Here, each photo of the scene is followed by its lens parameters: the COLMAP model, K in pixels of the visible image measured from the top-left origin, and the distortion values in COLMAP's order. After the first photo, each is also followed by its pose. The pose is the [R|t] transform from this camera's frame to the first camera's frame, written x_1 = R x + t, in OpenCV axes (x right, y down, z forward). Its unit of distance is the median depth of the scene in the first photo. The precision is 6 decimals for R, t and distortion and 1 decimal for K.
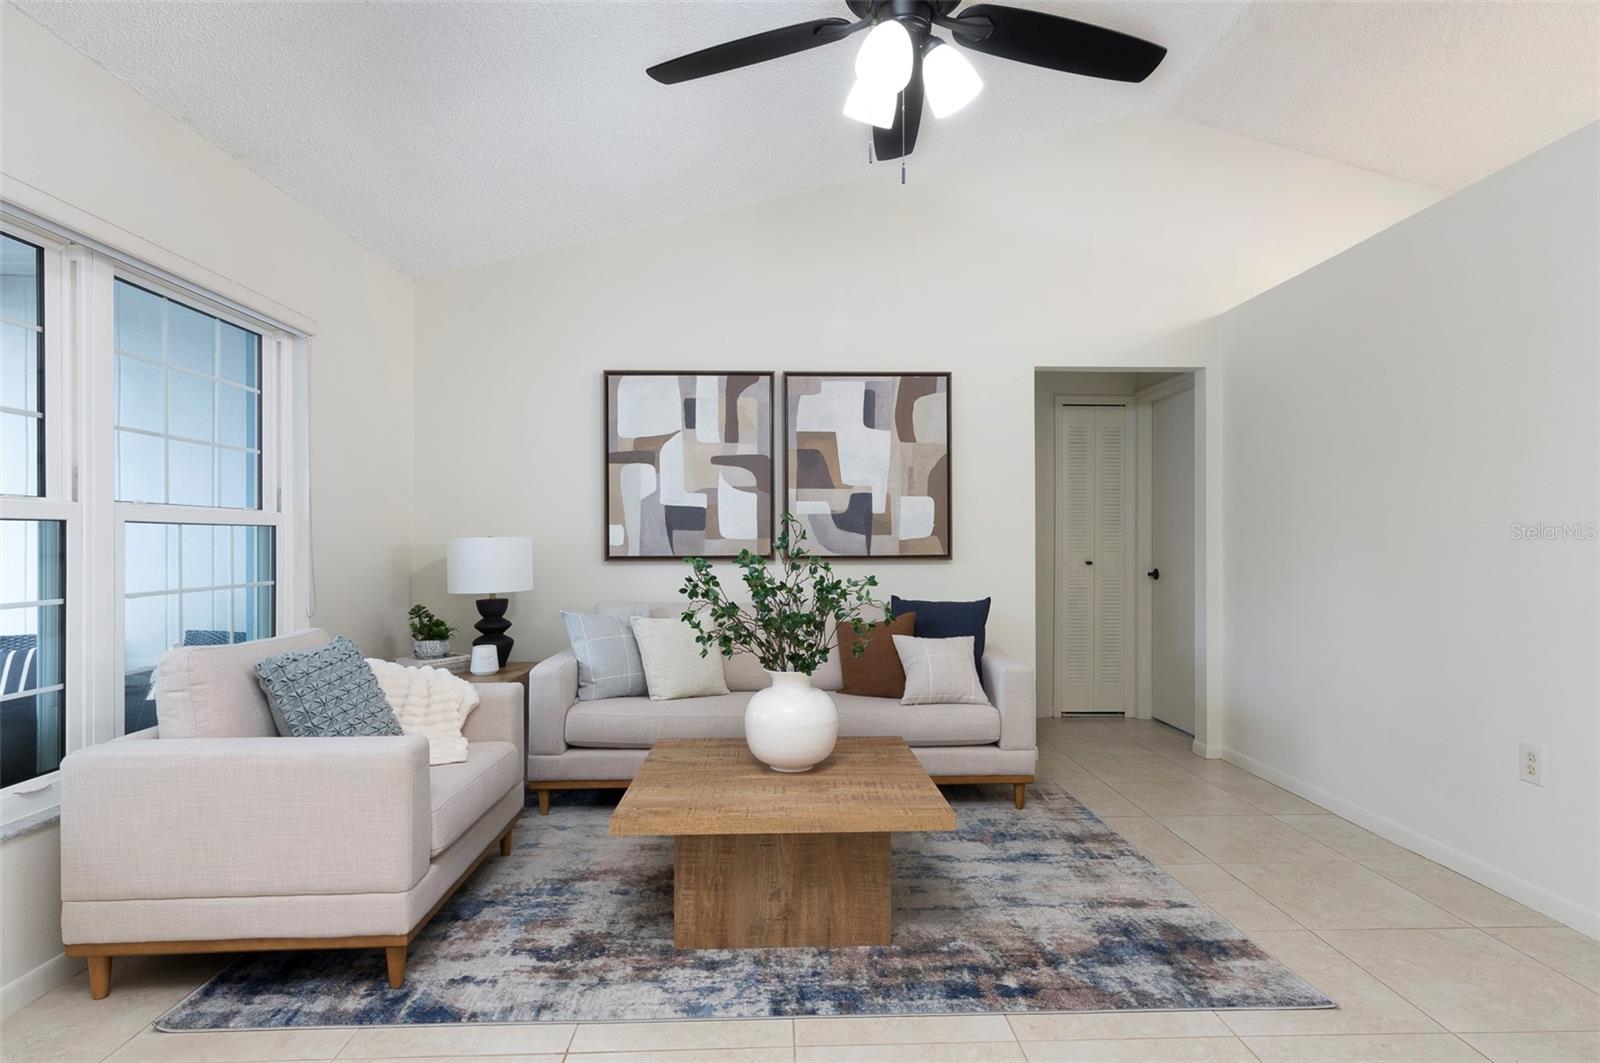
lens RADIAL K [[818.6, 0, 807.7], [0, 818.6, 537.7], [0, 0, 1]] dist [-0.001304, -0.000263]
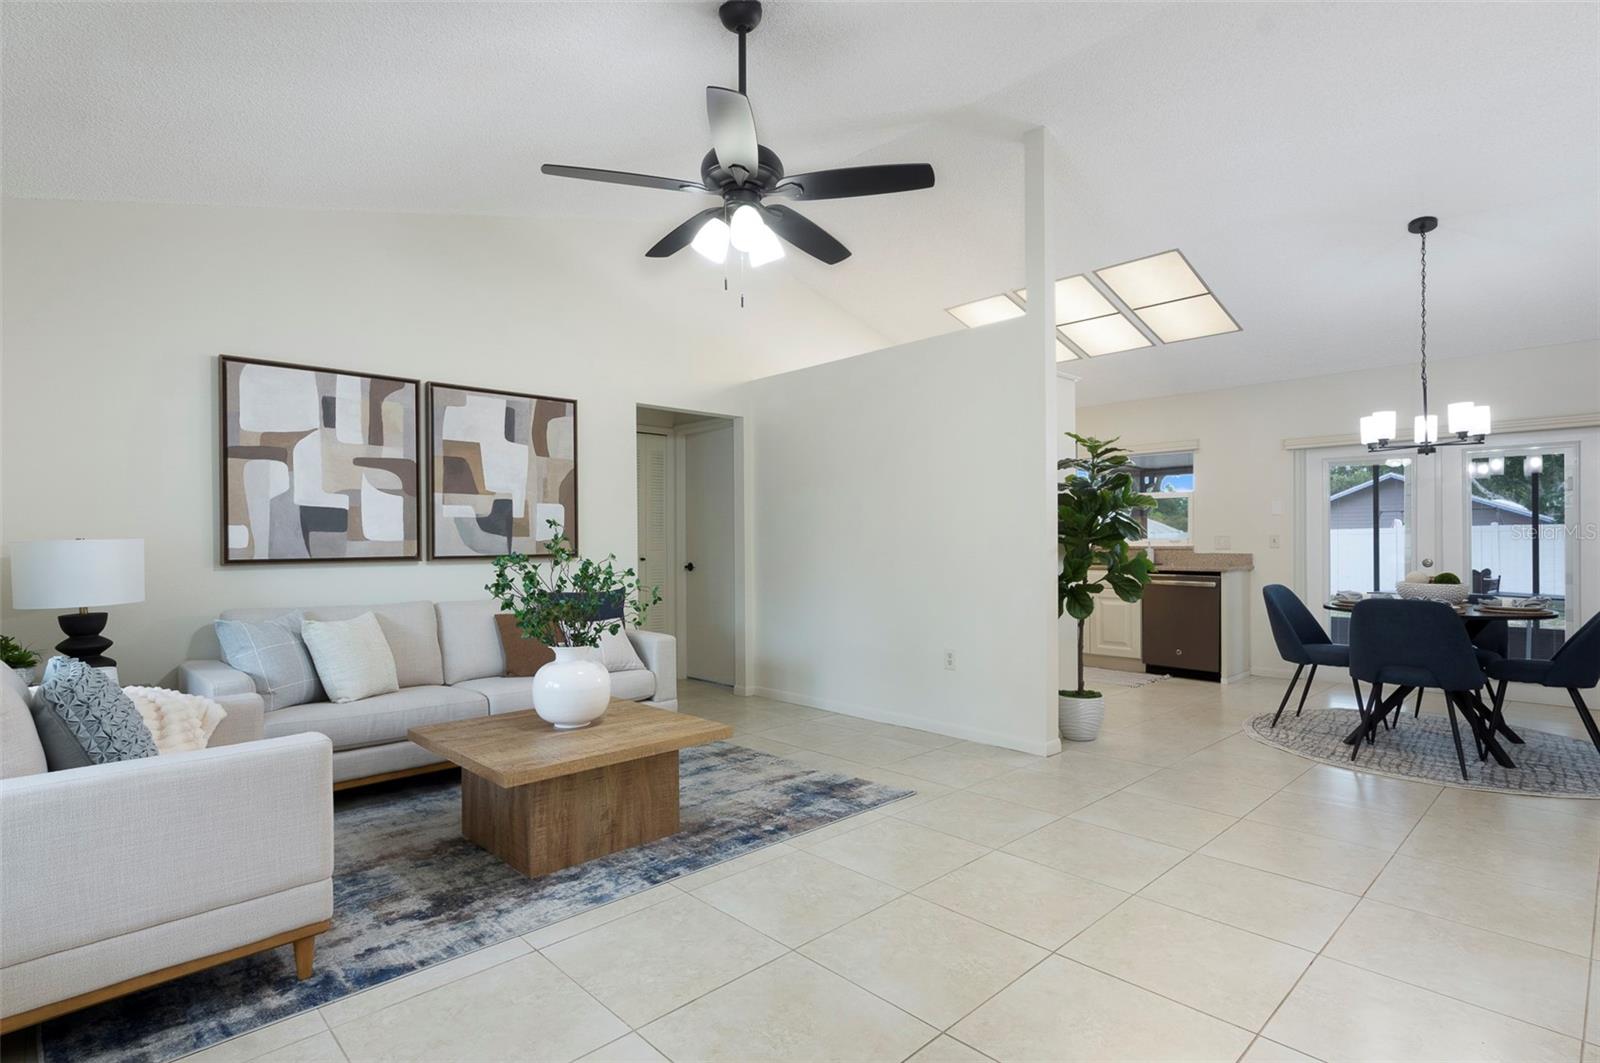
lens RADIAL K [[782.0, 0, 812.4], [0, 782.0, 530.0], [0, 0, 1]] dist [-0.004844, 0.002135]
pose [[0.745164, 0.005862, 0.666855, -0.472855], [0.001759, 0.999941, -0.010755, -0.000374], [-0.666879, 0.009188, 0.745110, -0.109053]]
